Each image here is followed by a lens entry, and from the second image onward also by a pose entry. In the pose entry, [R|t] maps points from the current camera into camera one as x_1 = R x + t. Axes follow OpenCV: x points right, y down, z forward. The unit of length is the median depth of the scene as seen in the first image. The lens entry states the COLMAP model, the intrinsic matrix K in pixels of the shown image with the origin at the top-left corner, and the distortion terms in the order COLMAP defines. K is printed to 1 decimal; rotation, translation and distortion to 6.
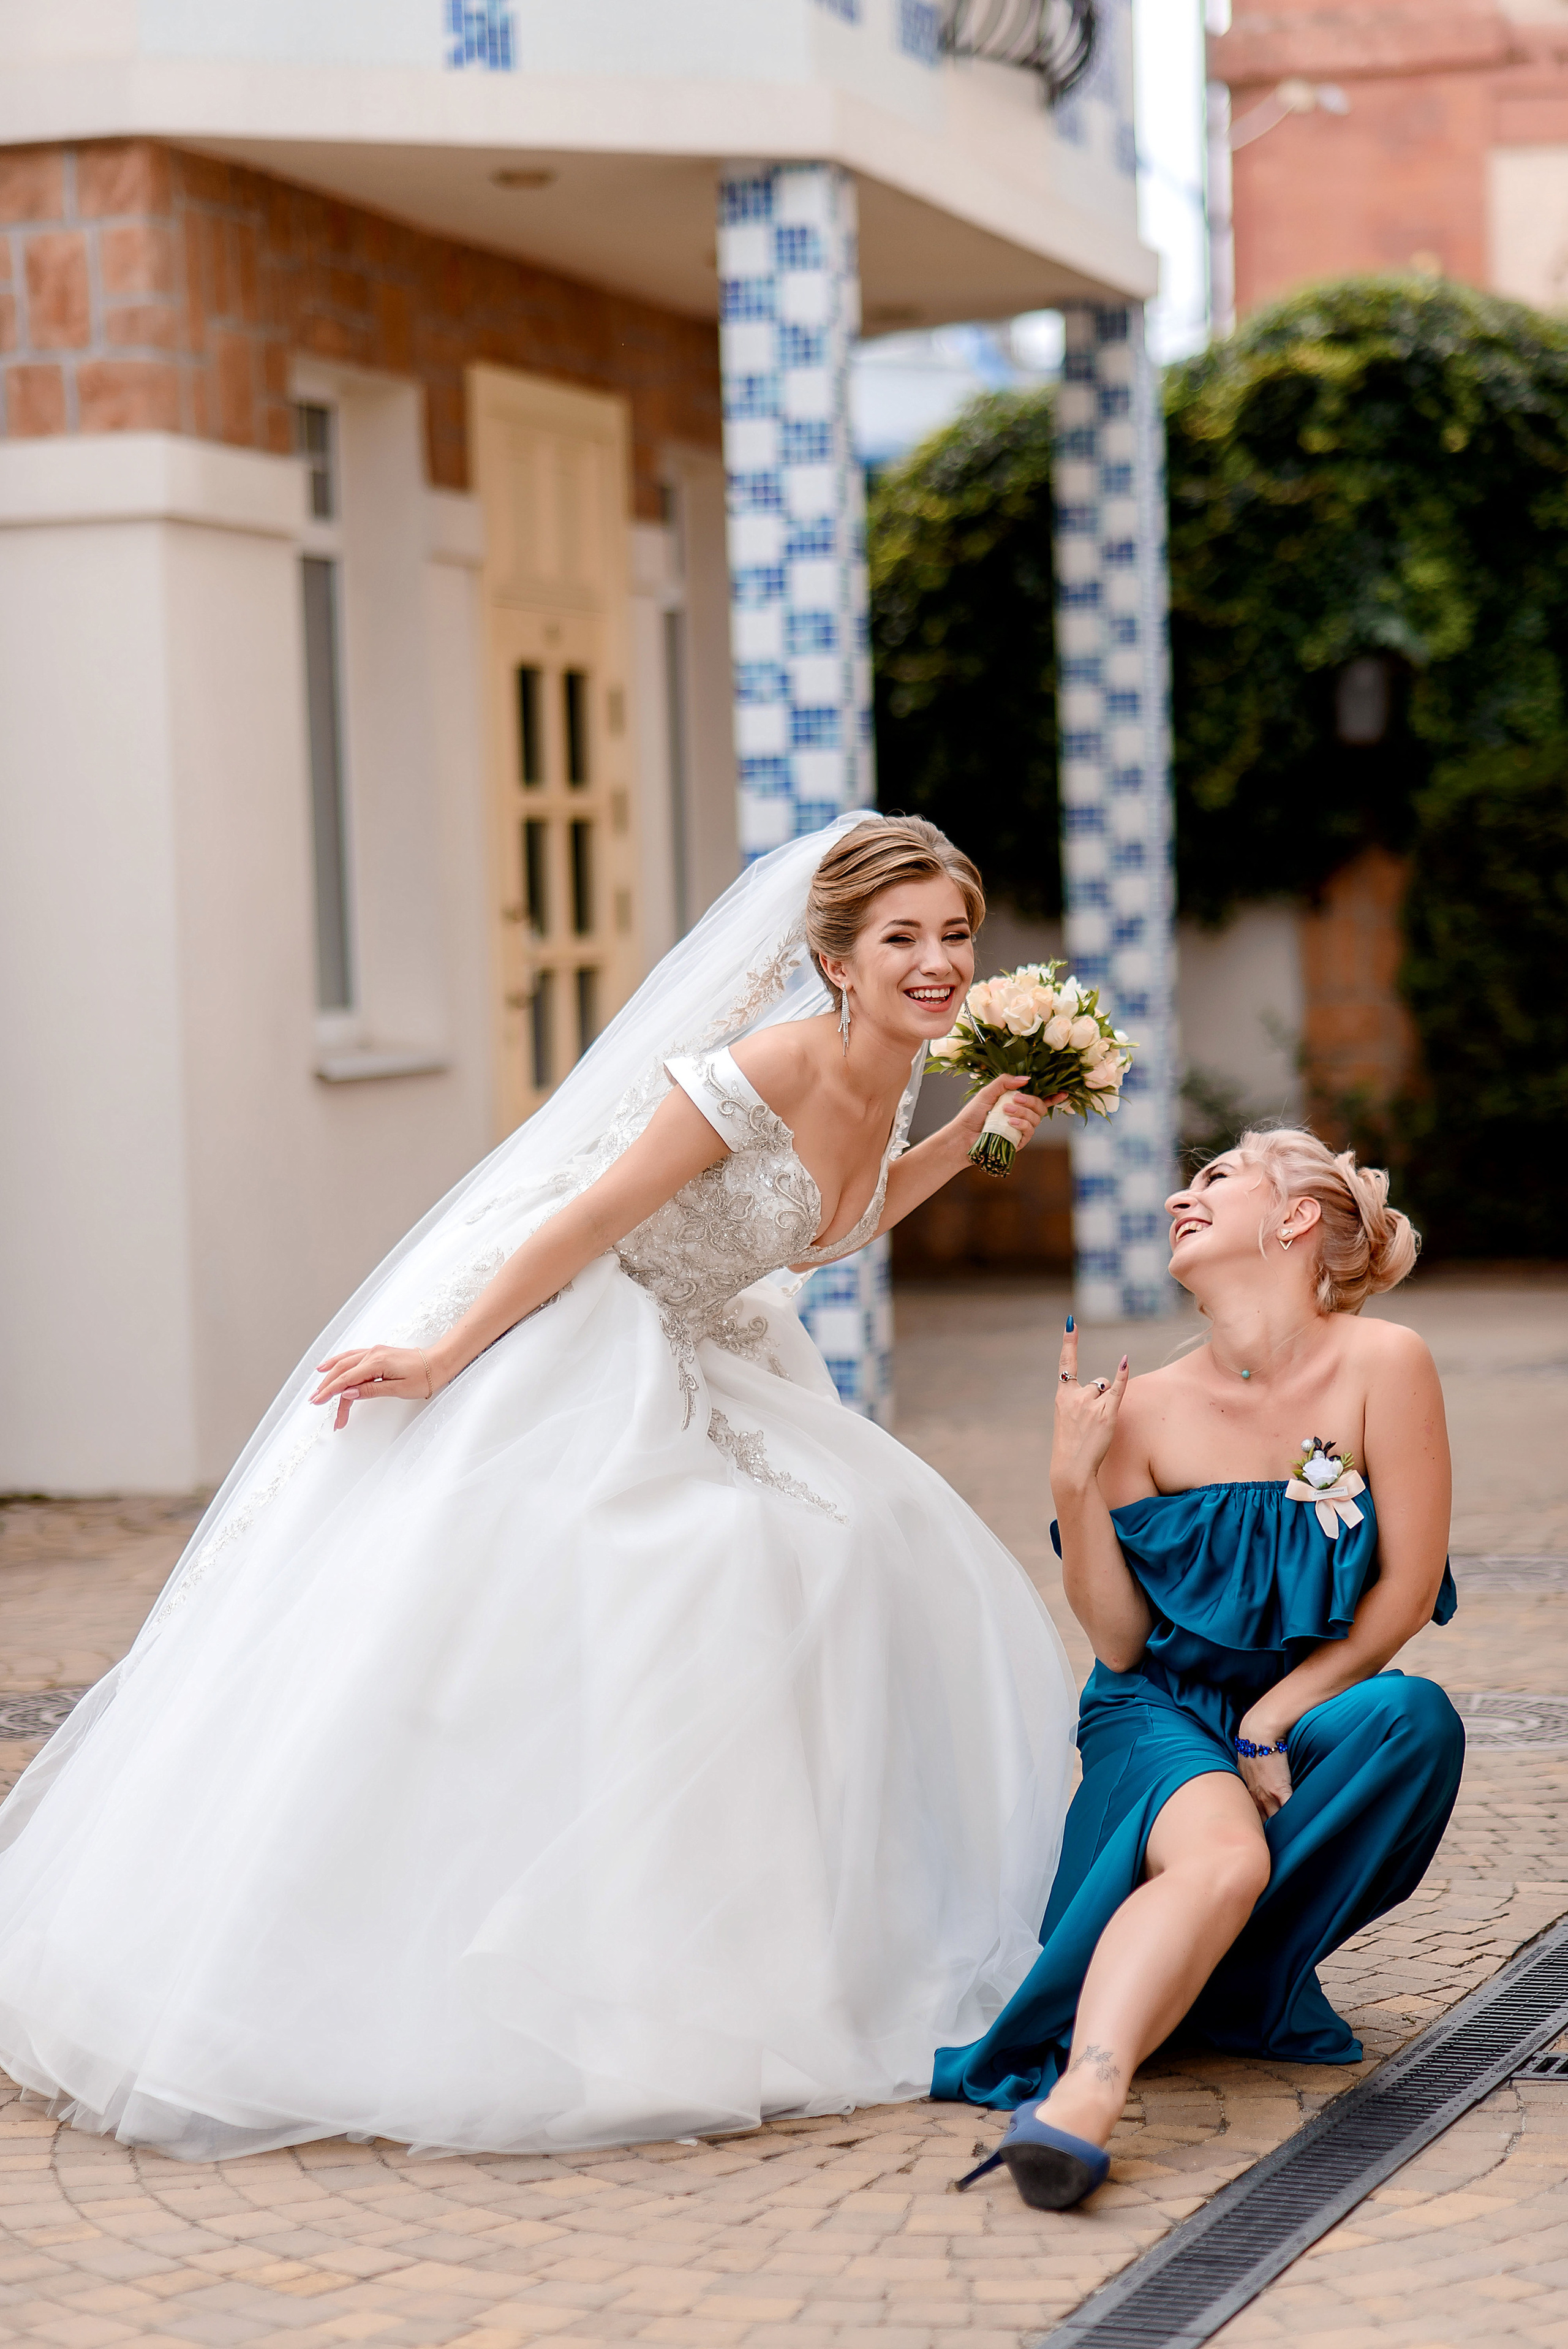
lens RADIAL K [[5635.4, 0, 784.0], [0, 5635.4, 1174.5], [0, 0, 1]] dist [0.302906, -0.309600]
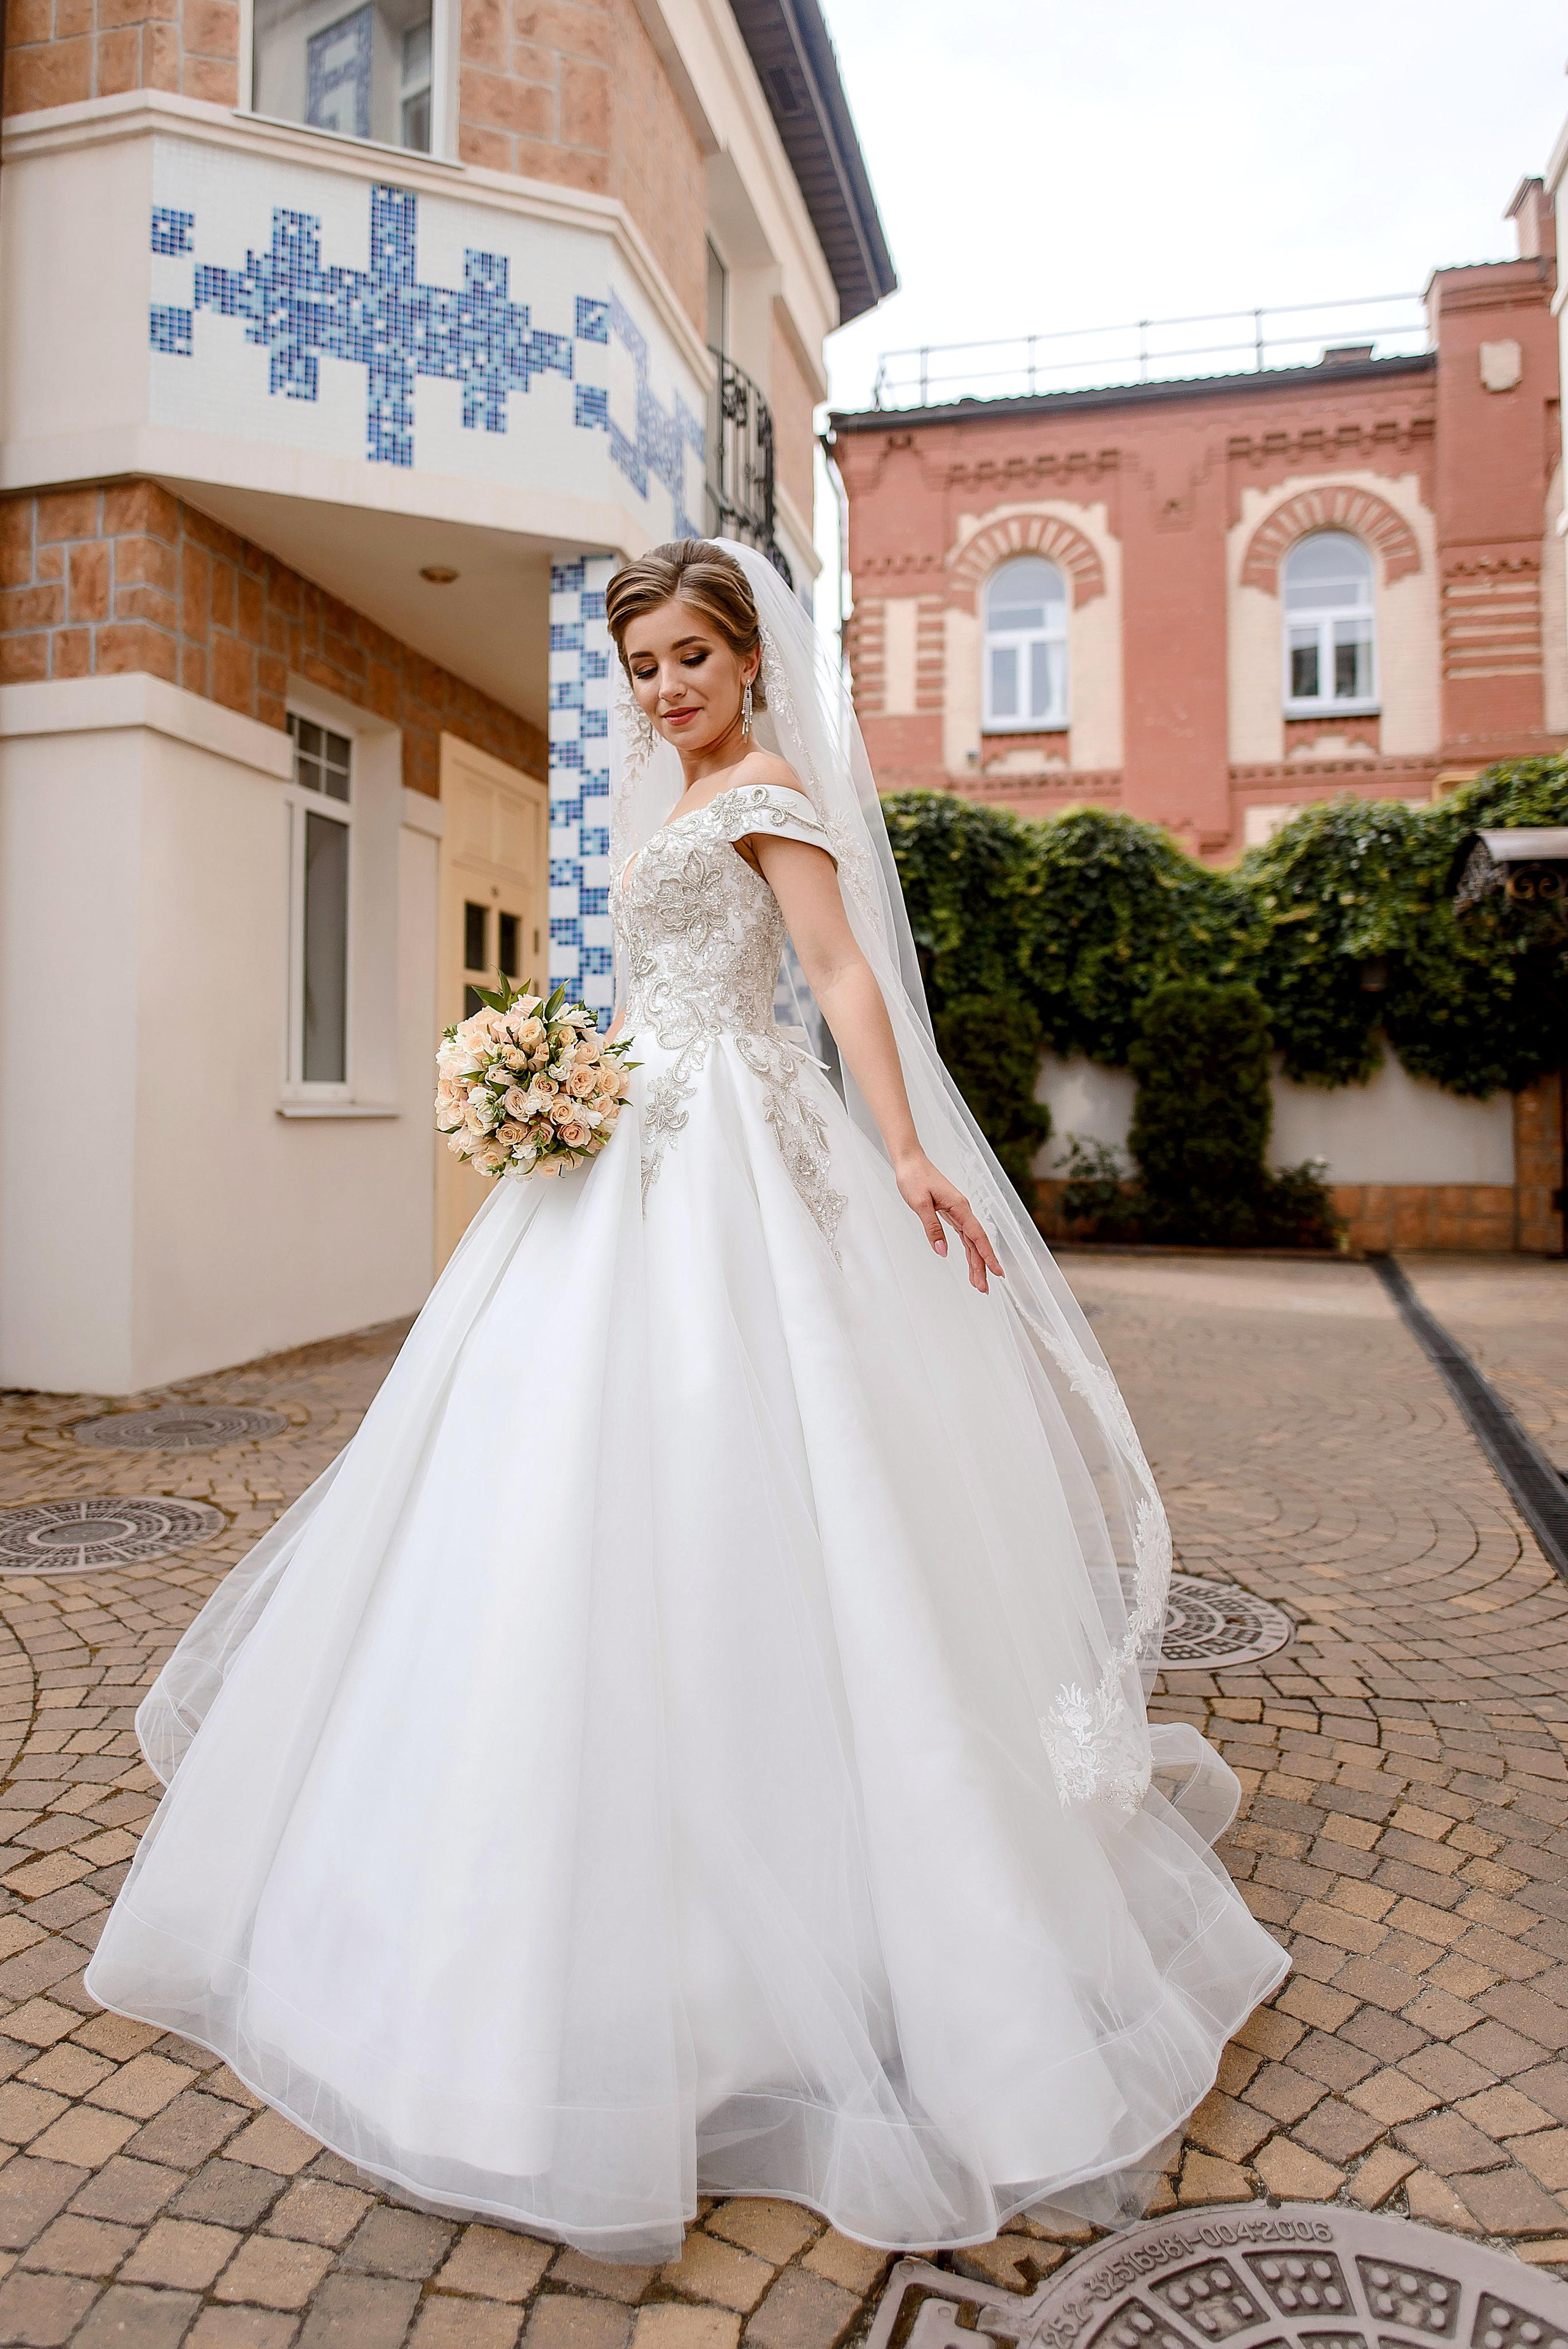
lens RADIAL K [[1601.7, 0, 734.0], [0, 1601.7, 1043.8], [0, 0, 1]] dist [-0.011099, 0.001140]
pose [[0.999288, 0.035488, 0.012794, 0.034210], [-0.034270, 0.995761, -0.085360, -0.002770], [-0.015769, 0.084860, 0.996268, 0.482393]]
